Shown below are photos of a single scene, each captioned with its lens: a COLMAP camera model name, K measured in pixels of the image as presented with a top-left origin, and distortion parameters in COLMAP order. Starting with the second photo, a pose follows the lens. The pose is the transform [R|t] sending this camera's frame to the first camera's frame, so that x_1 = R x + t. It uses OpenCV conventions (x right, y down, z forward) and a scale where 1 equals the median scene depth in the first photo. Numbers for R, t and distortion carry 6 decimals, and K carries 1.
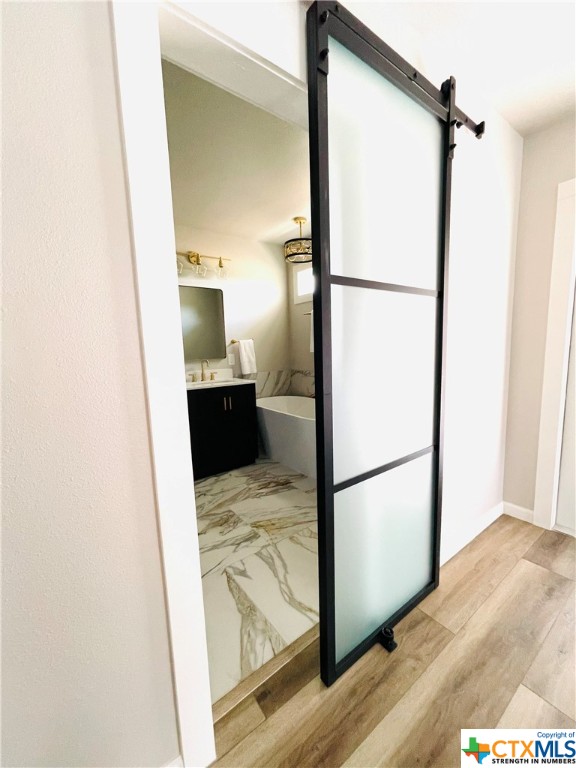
lens RADIAL K [[312.1, 0, 288.0], [0, 312.1, 384.0], [0, 0, 1]] dist [0.001802, -0.000119]
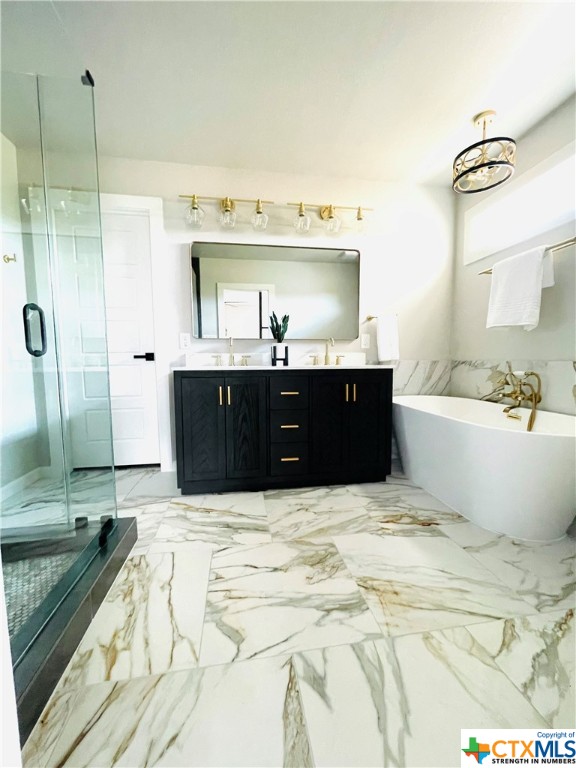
lens RADIAL K [[312.1, 0, 288.0], [0, 312.1, 384.0], [0, 0, 1]] dist [0.001802, -0.000119]
pose [[0.886409, 0.064378, -0.458404, 0.011689], [-0.080190, 0.996665, -0.015093, 0.065722], [0.455904, 0.050138, 0.888616, 0.279464]]
